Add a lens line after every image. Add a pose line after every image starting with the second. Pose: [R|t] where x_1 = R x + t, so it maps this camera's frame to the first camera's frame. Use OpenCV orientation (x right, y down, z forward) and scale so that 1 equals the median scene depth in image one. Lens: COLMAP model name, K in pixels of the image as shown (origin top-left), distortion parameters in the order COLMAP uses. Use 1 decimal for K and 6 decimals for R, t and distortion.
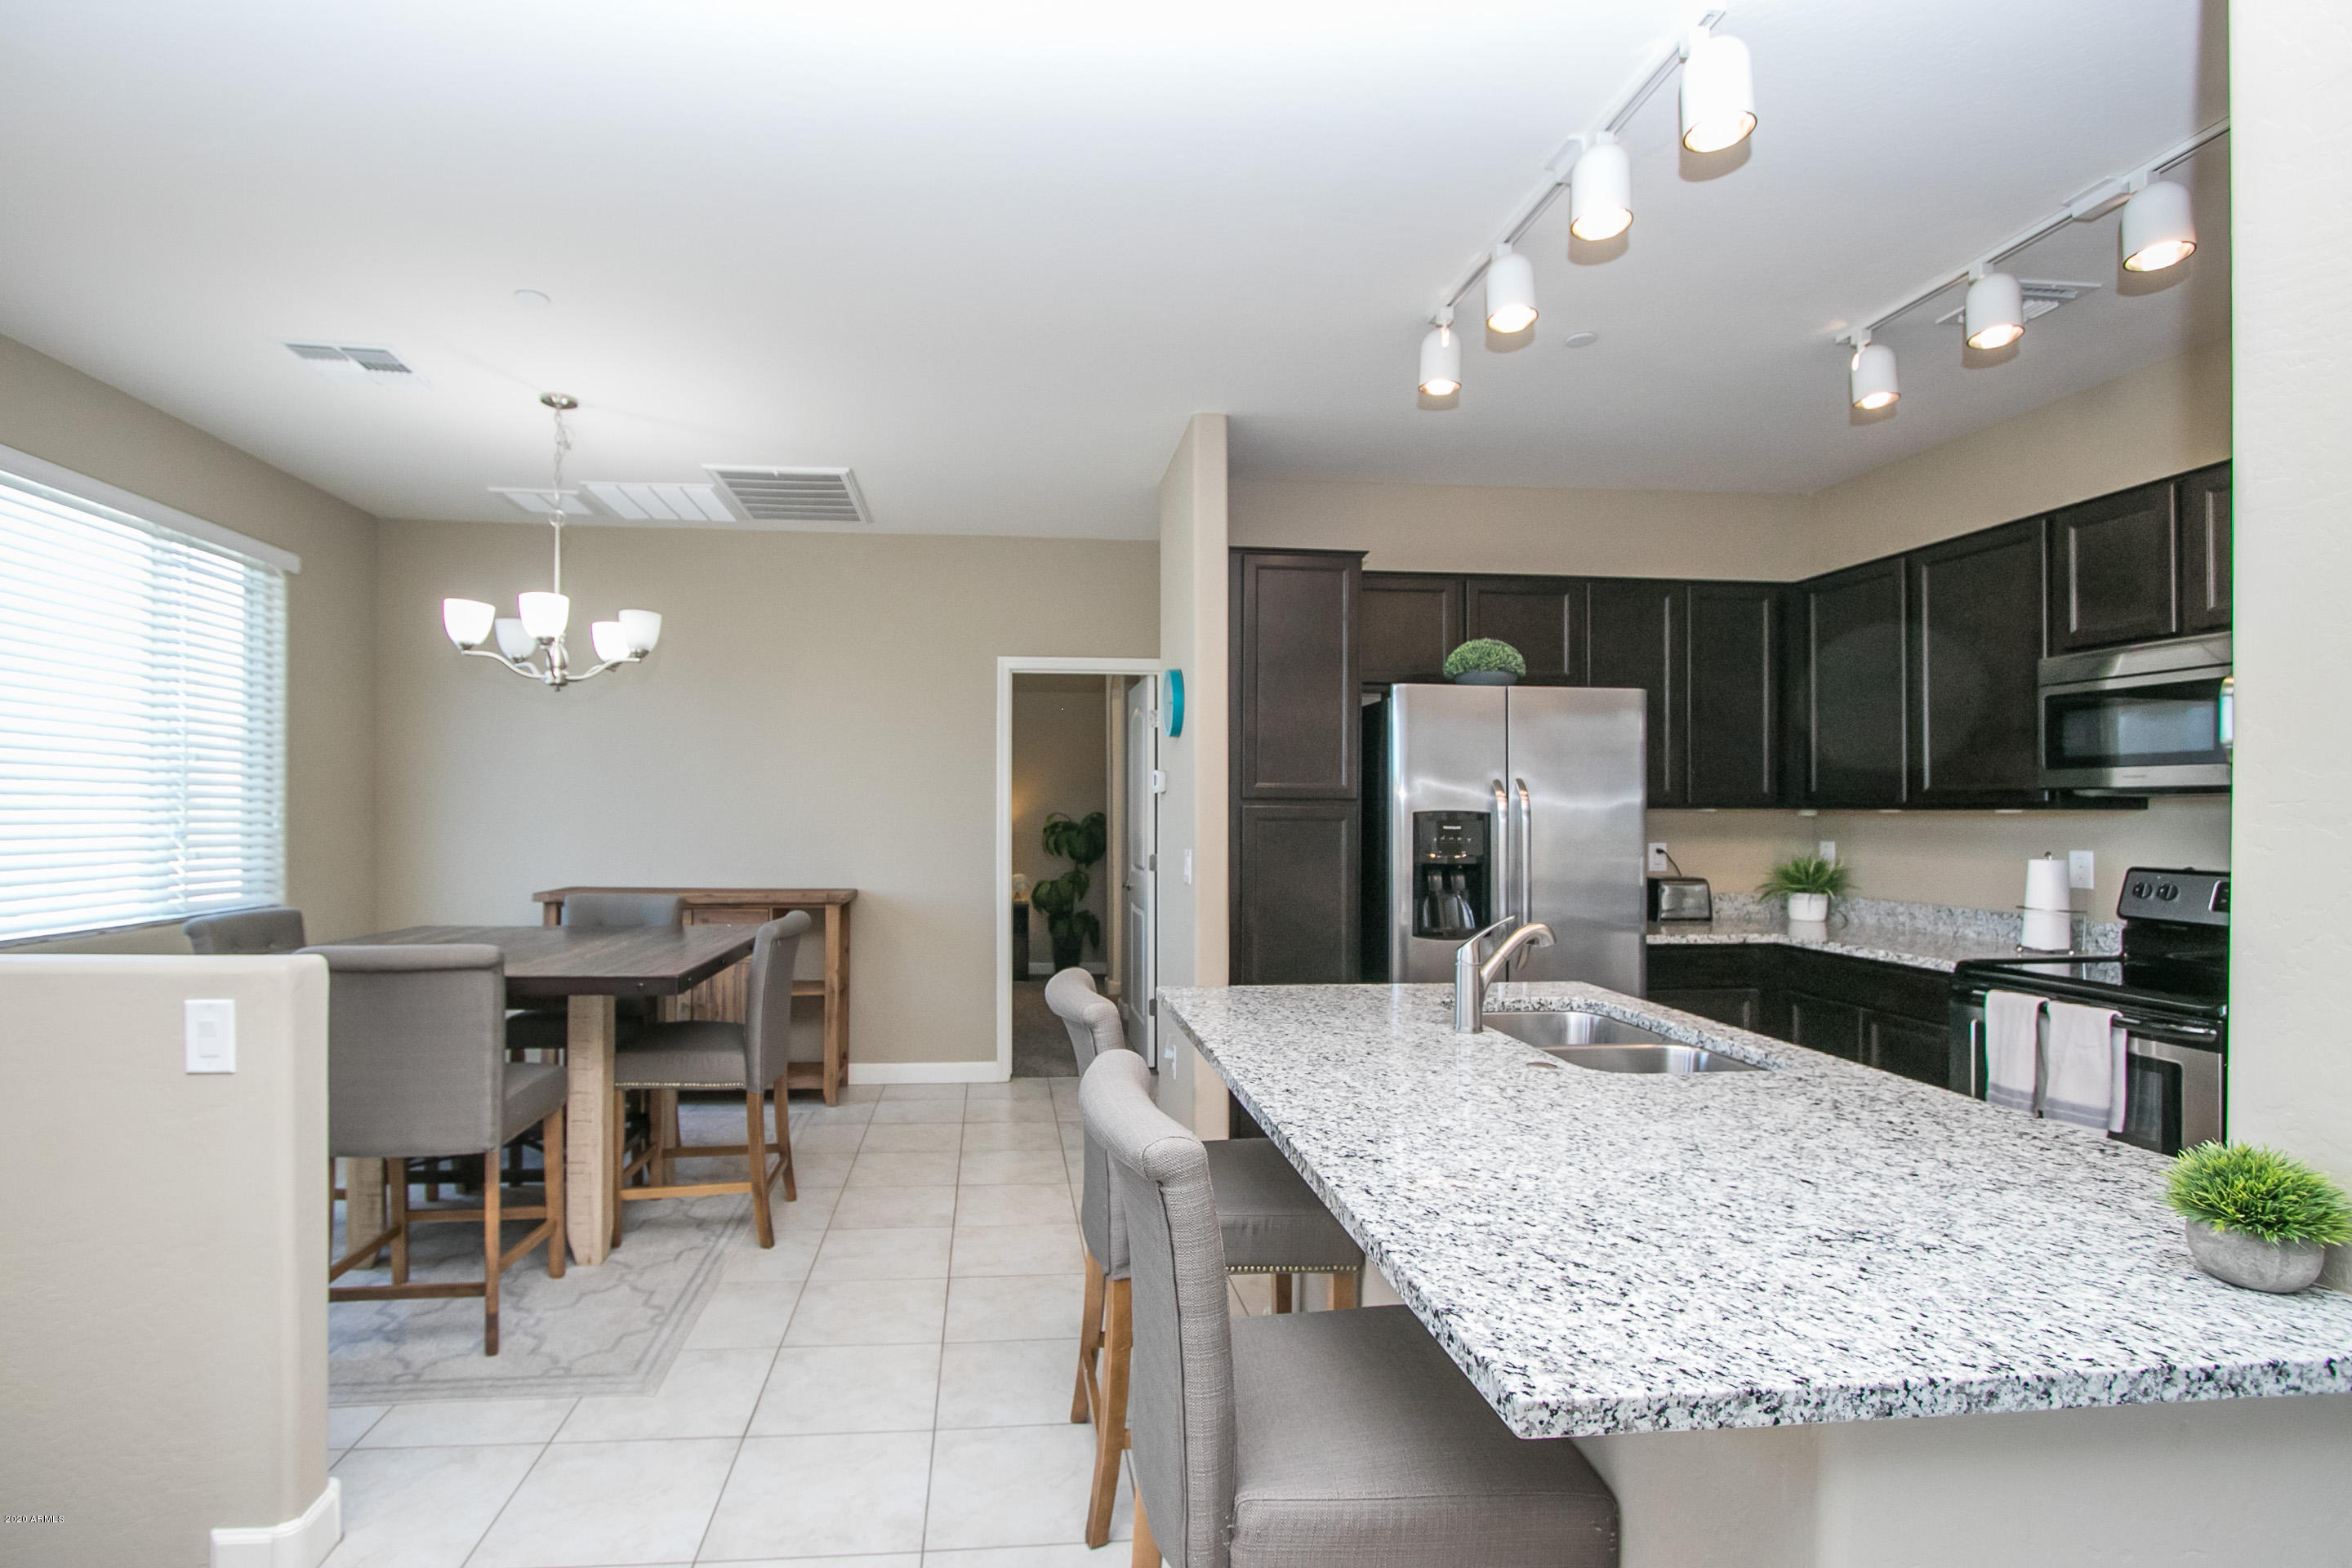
lens RADIAL K [[1136.8, 0, 1108.1], [0, 1136.8, 811.8], [0, 0, 1]] dist [-0.007005, 0.000003]
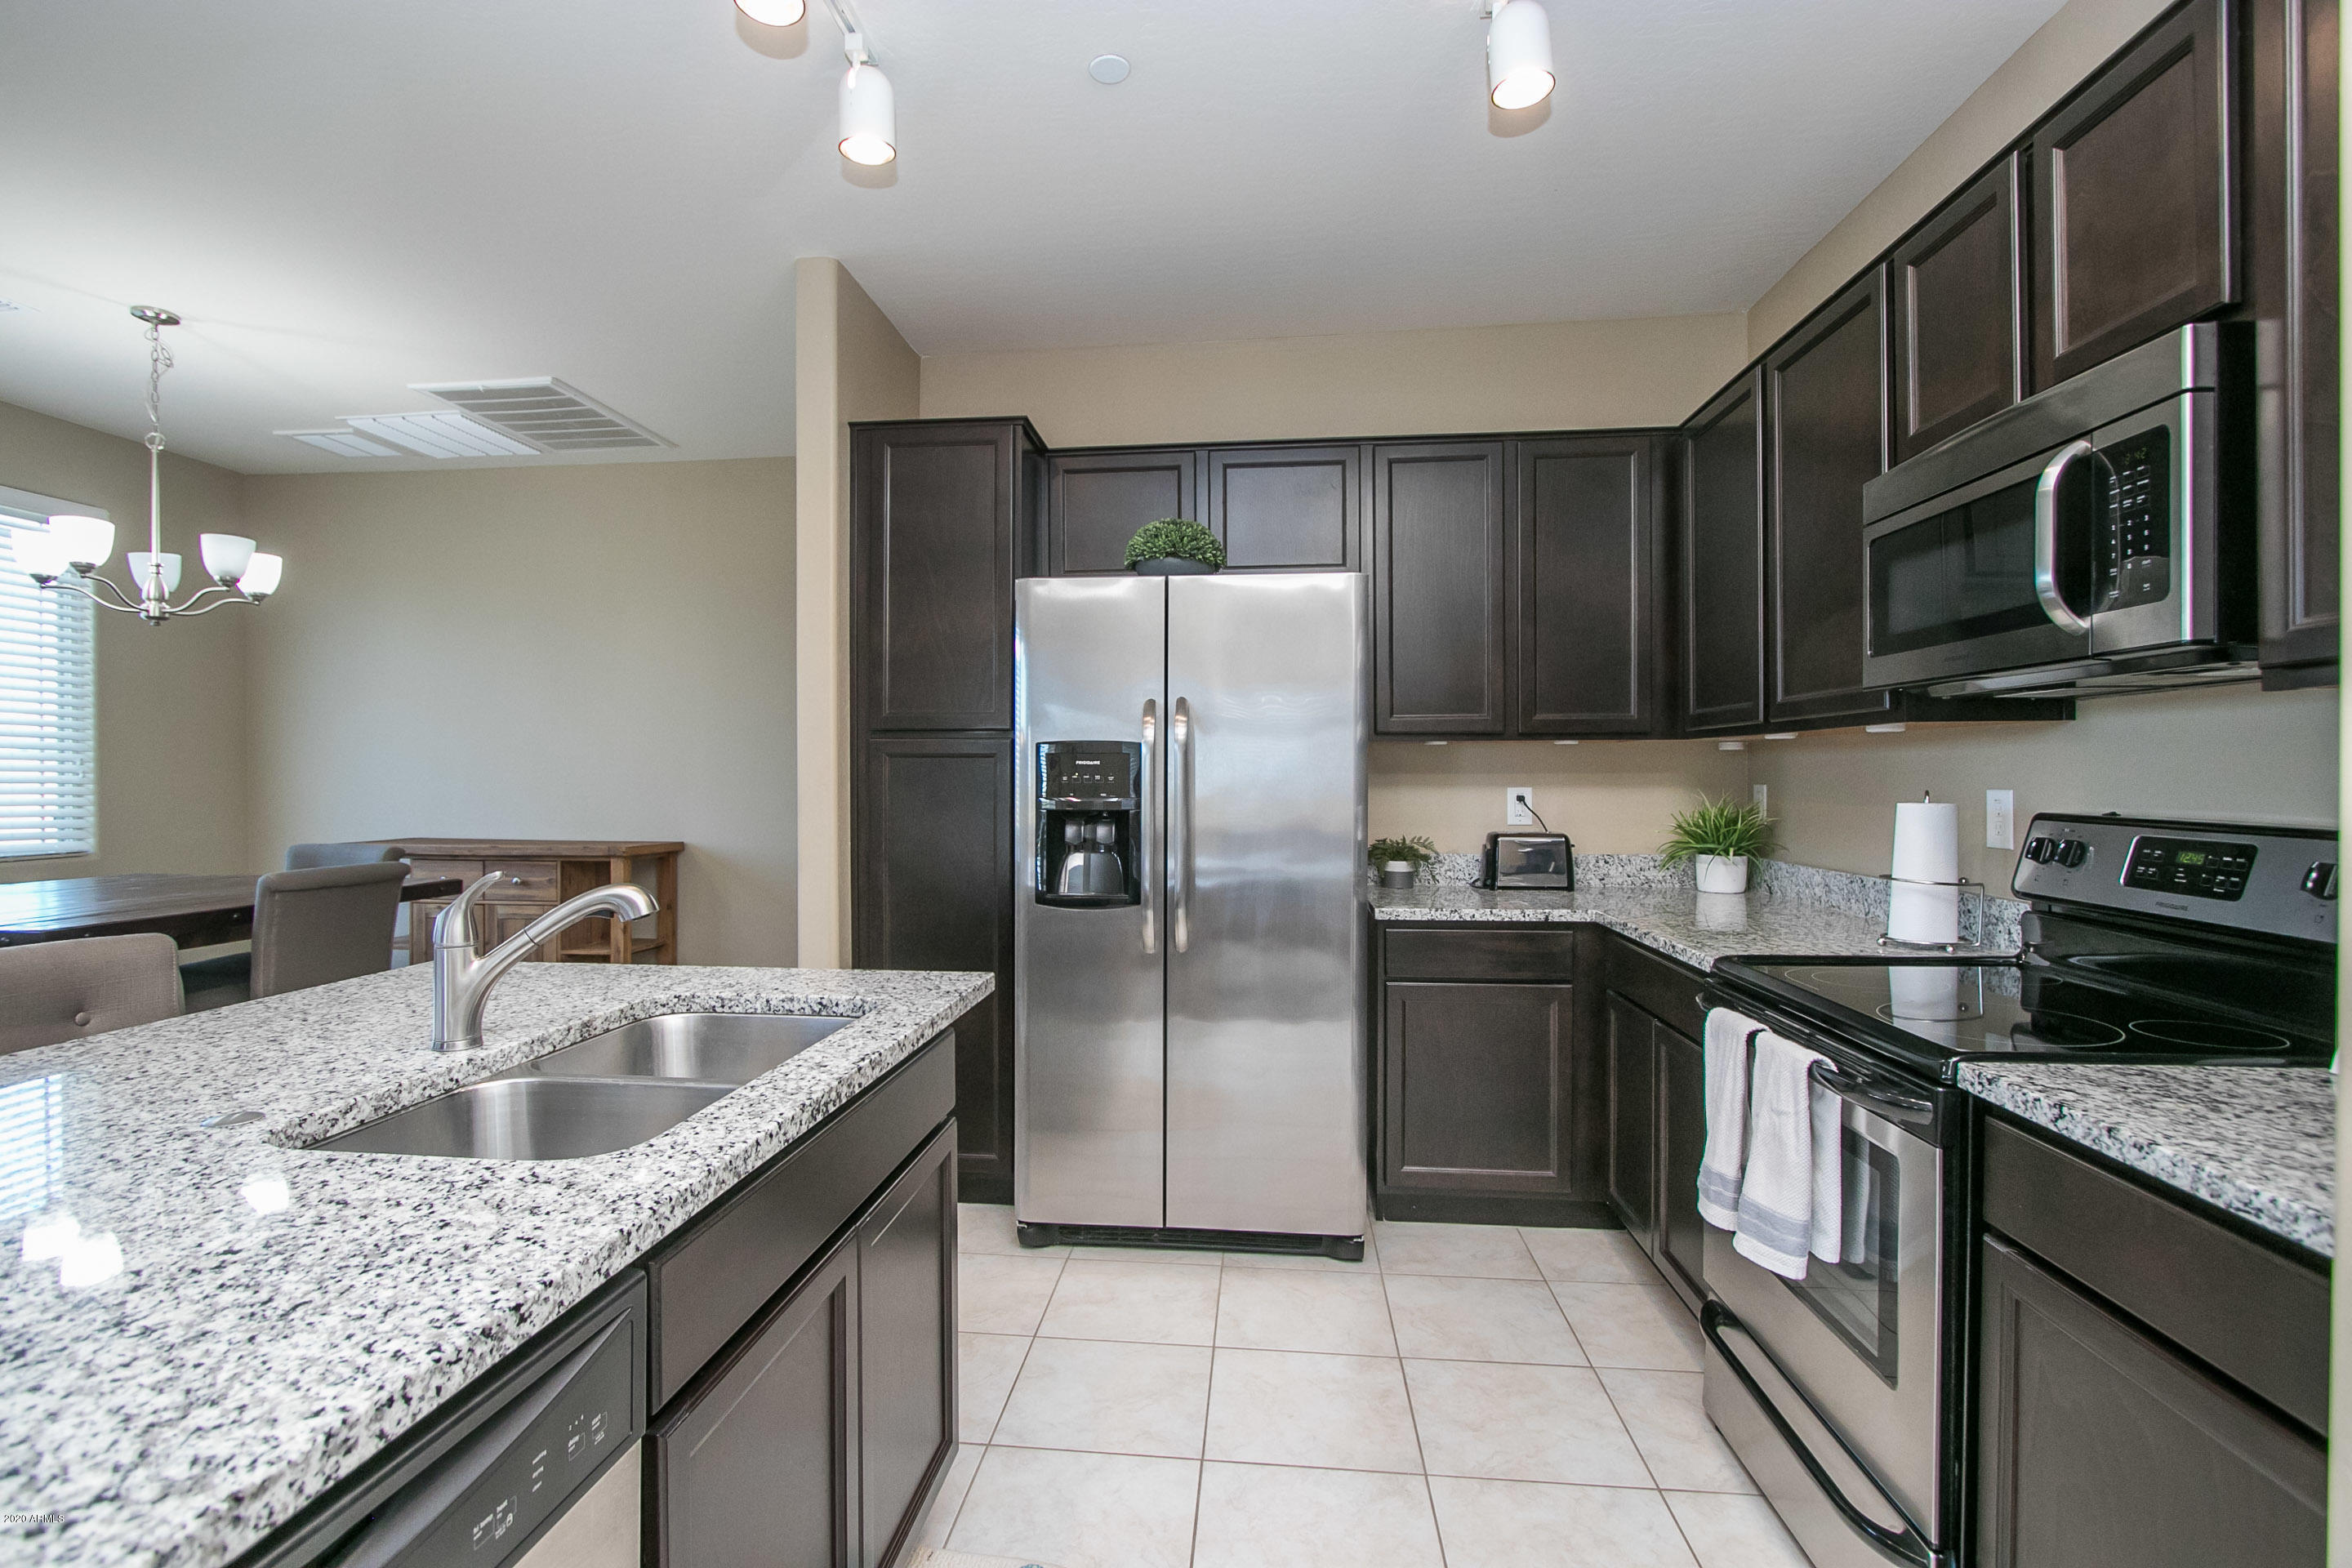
lens RADIAL K [[1102.3, 0, 1178.1], [0, 1102.3, 782.7], [0, 0, 1]] dist [-0.018668, -0.000004]
pose [[0.976934, -0.003628, -0.213511, 0.524932], [0.004451, 0.999984, 0.003372, 0.025644], [0.213496, -0.004245, 0.976935, 0.292036]]
